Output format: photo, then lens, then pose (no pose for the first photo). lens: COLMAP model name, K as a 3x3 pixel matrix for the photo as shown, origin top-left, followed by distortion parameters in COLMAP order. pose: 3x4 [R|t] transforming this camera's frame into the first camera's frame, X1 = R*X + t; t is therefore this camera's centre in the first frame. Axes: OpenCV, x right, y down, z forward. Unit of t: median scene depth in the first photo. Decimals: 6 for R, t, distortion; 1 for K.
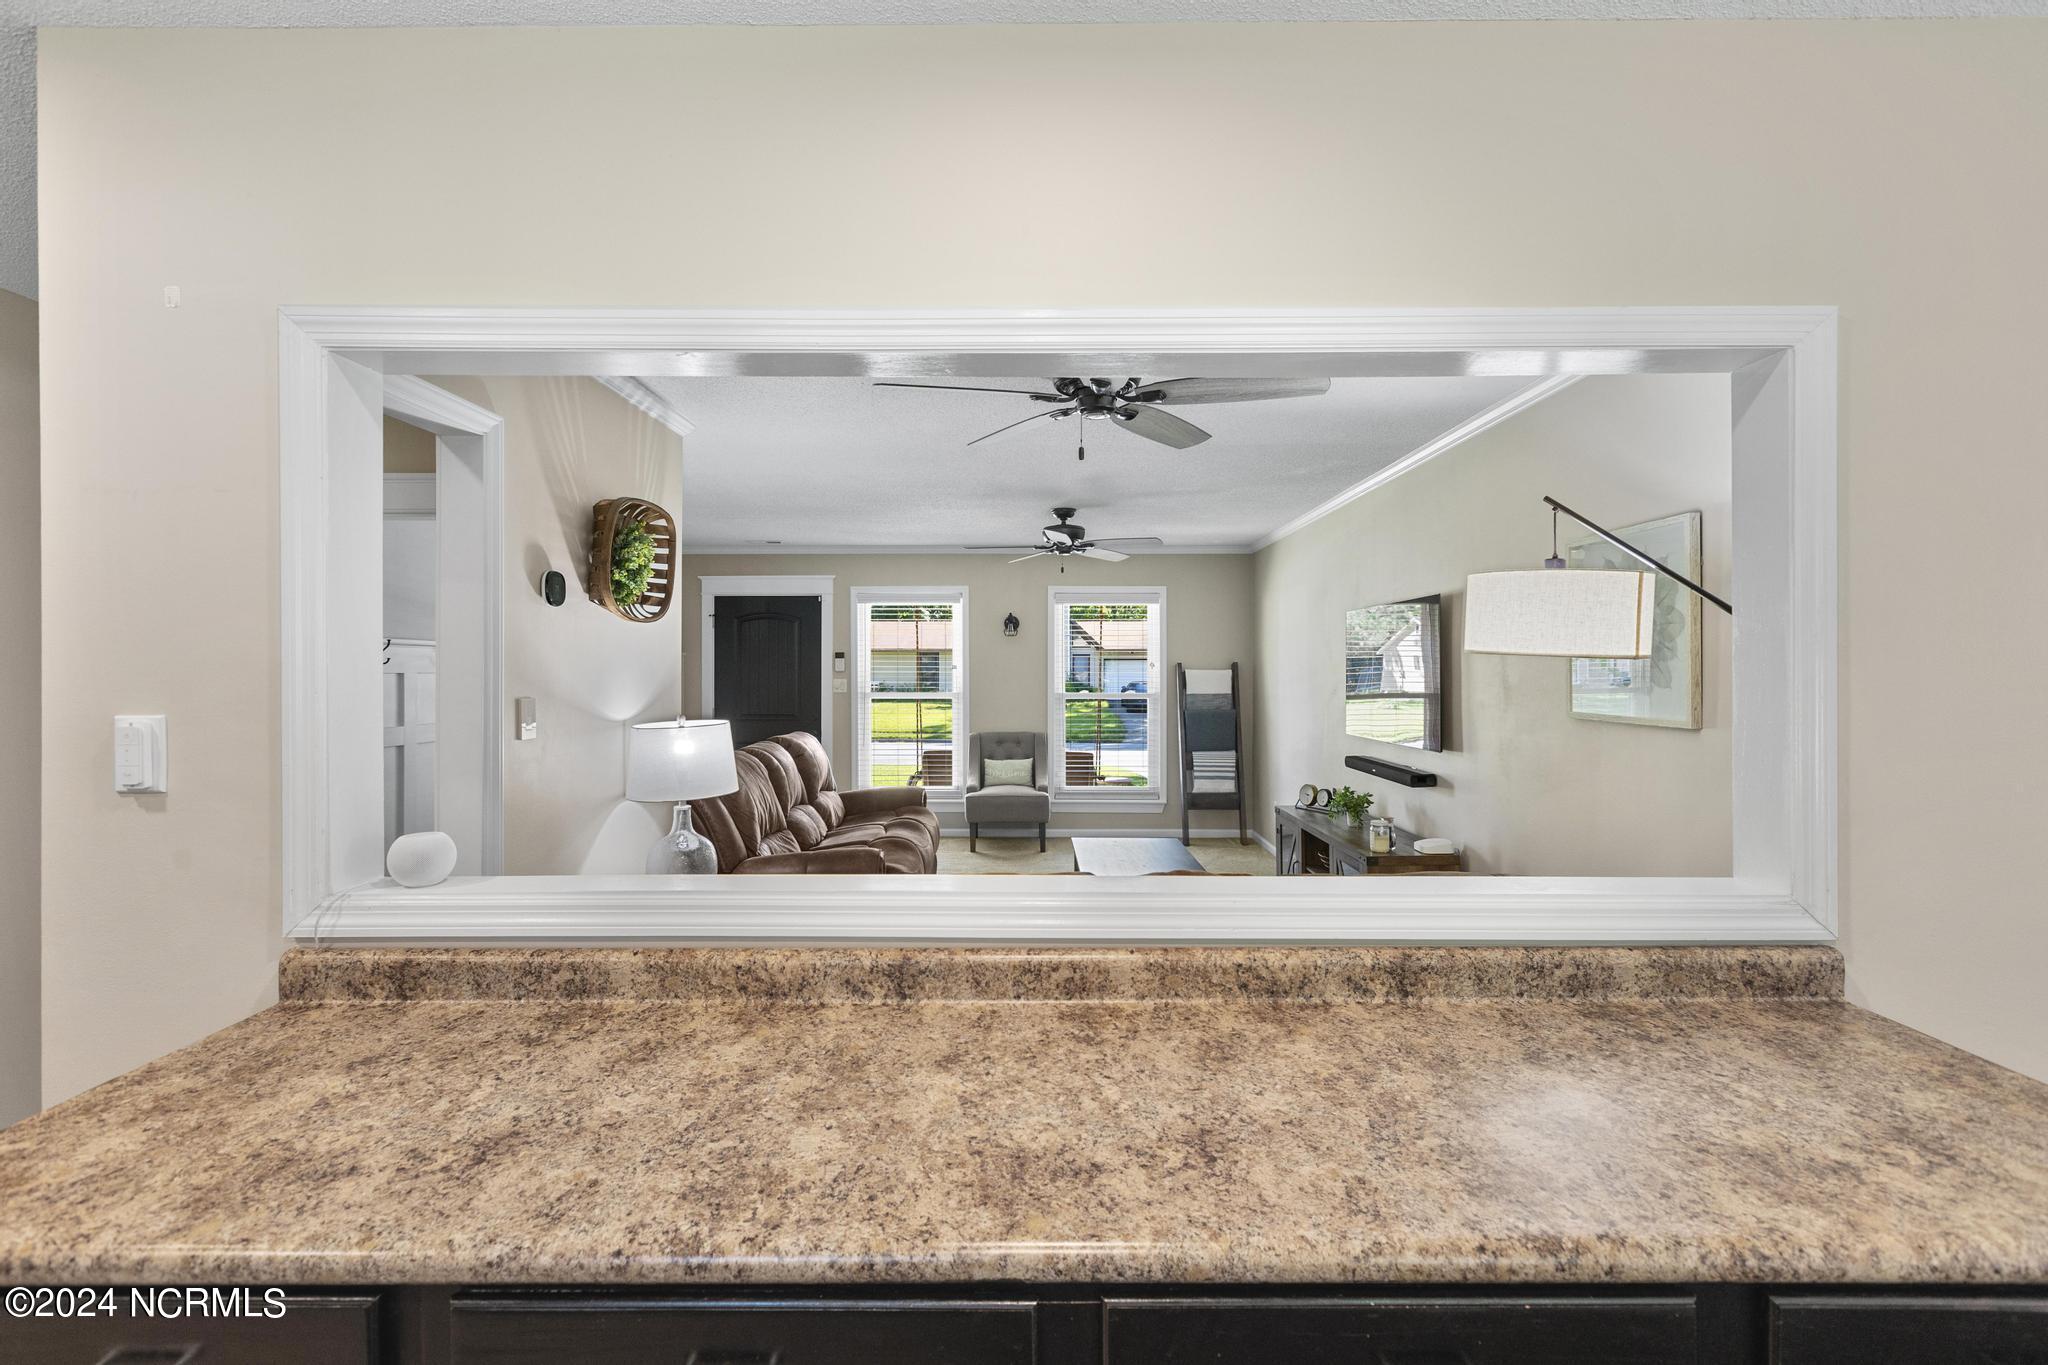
lens RADIAL K [[925.4, 0, 1008.2], [0, 925.4, 656.3], [0, 0, 1]] dist [0.003223, 0.000848]
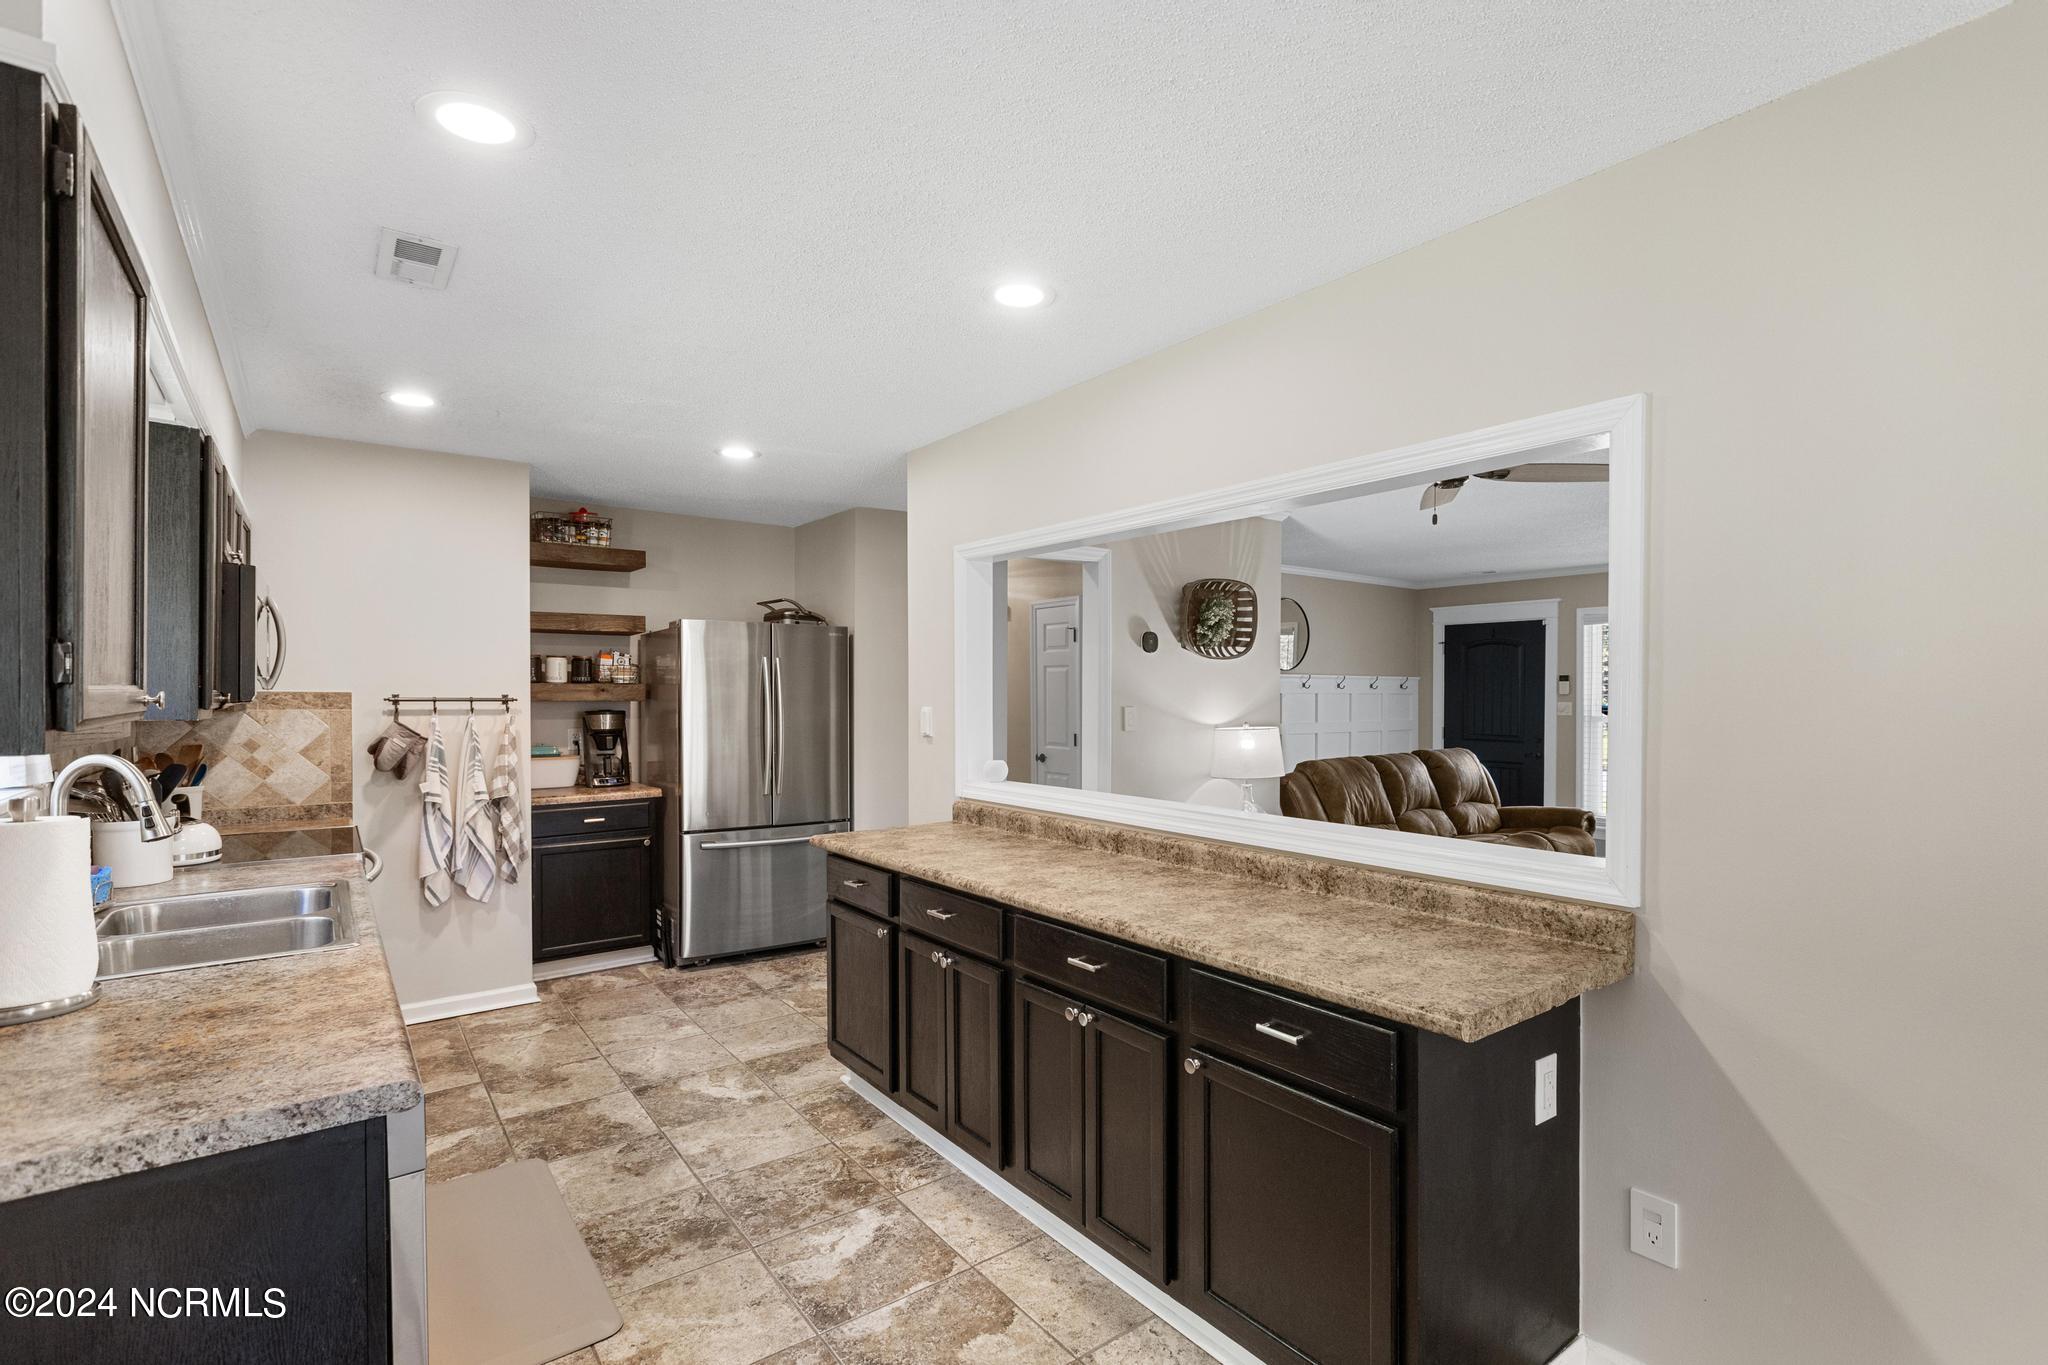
lens RADIAL K [[925.4, 0, 1028.0], [0, 925.4, 701.7], [0, 0, 1]] dist [0.003223, 0.000848]
pose [[0.611938, 0.010814, -0.790832, 0.266548], [0.007932, 0.999772, 0.019808, -0.000072], [0.790866, -0.018395, 0.611713, -0.075847]]
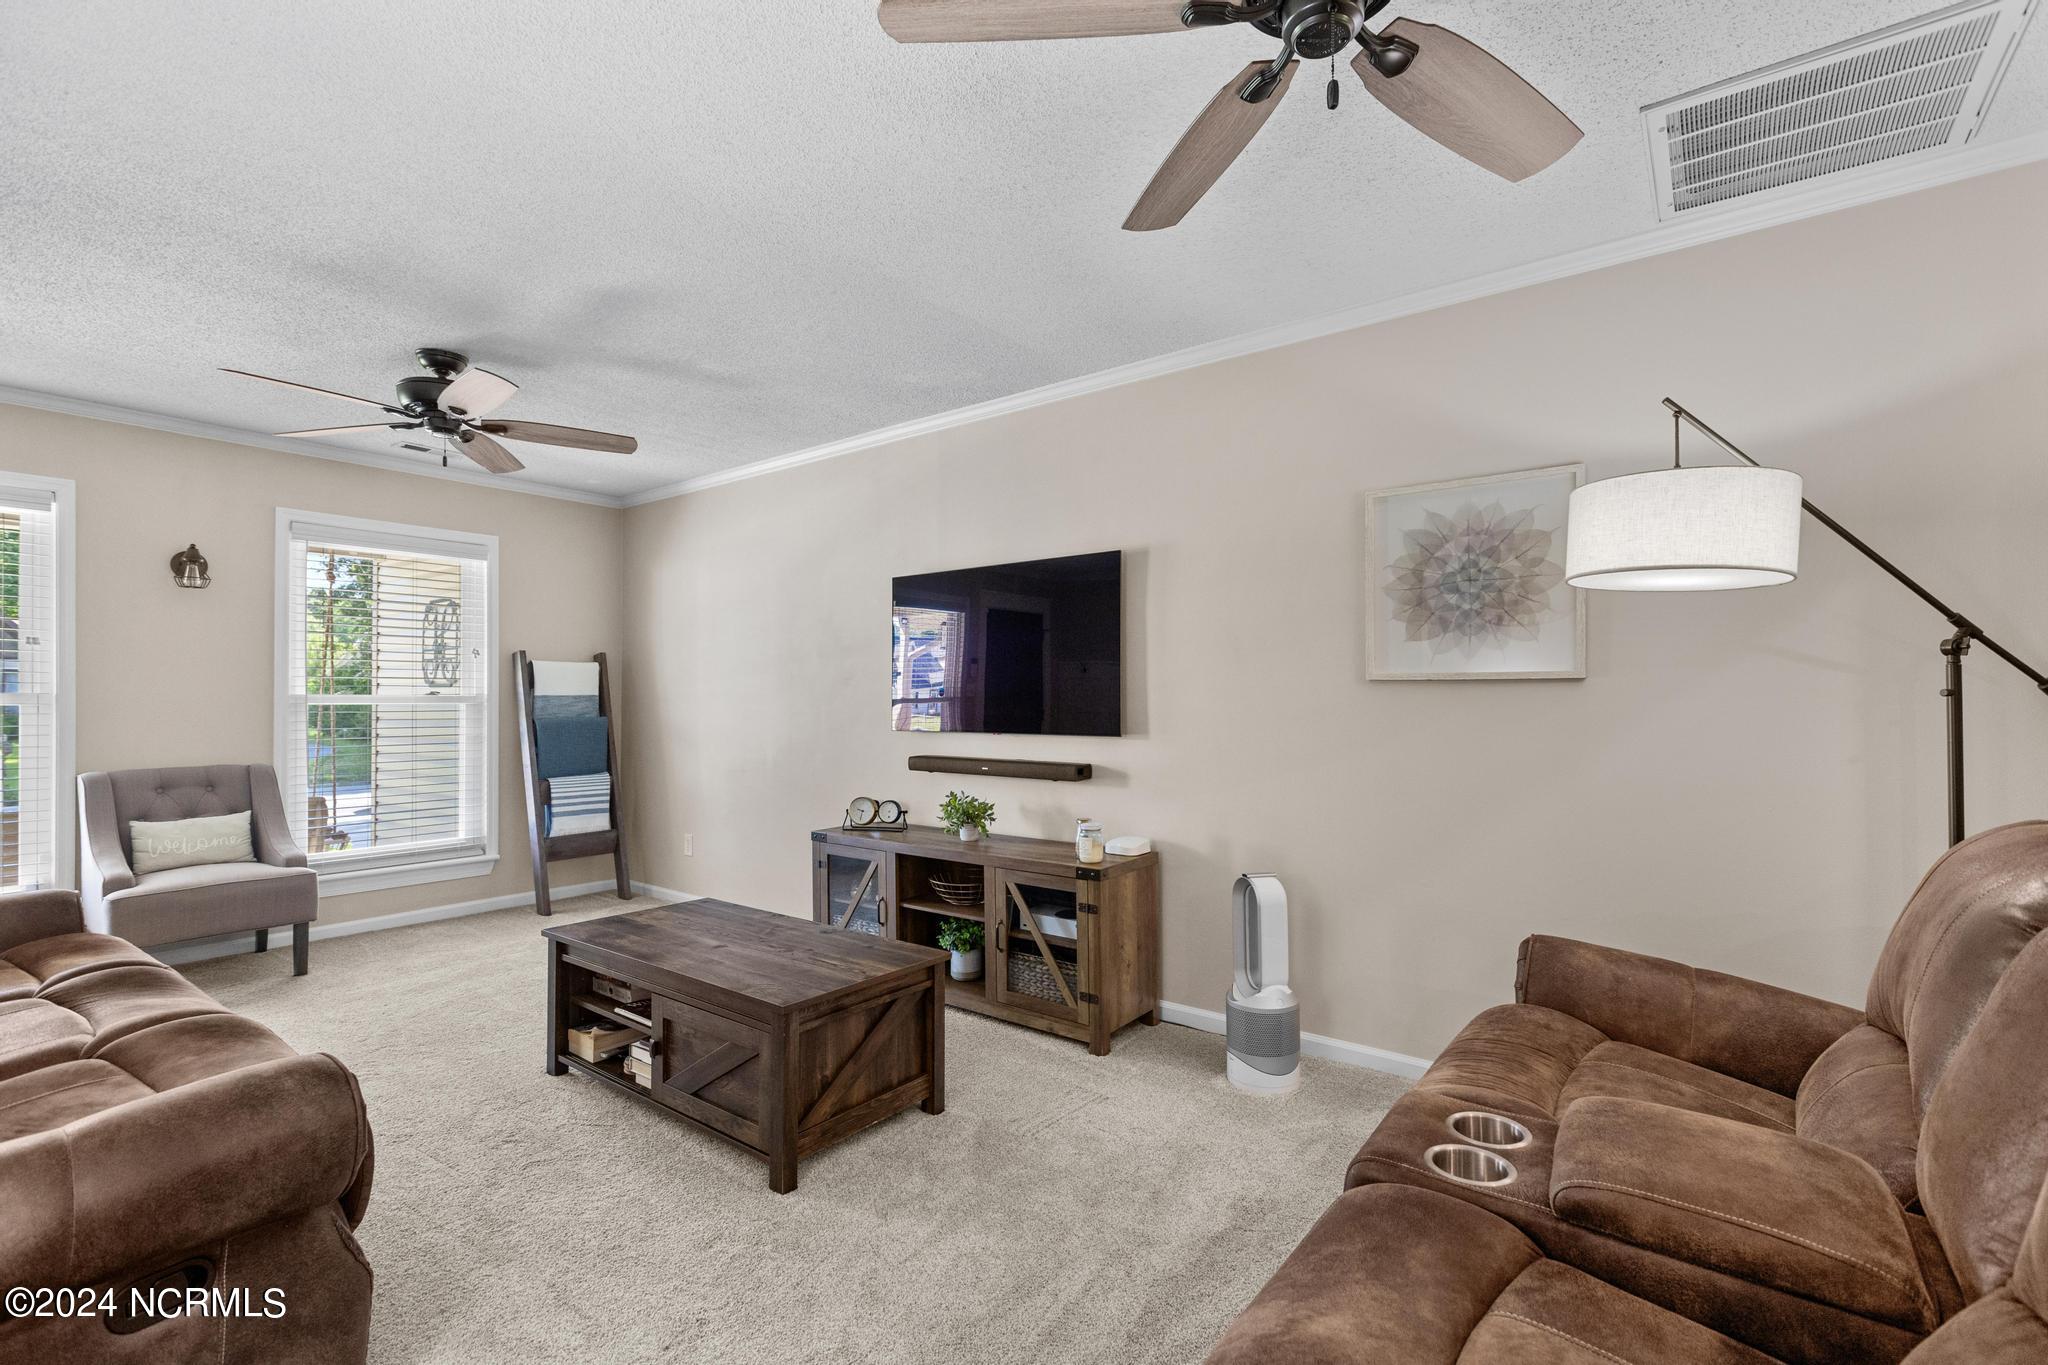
lens RADIAL K [[925.4, 0, 1038.6], [0, 925.4, 694.8], [0, 0, 1]] dist [0.003223, 0.000848]
pose [[0.590966, 0.001725, 0.806695, -0.144669], [-0.010620, 0.999928, 0.005641, 0.032826], [-0.806626, -0.011901, 0.590942, 0.296128]]
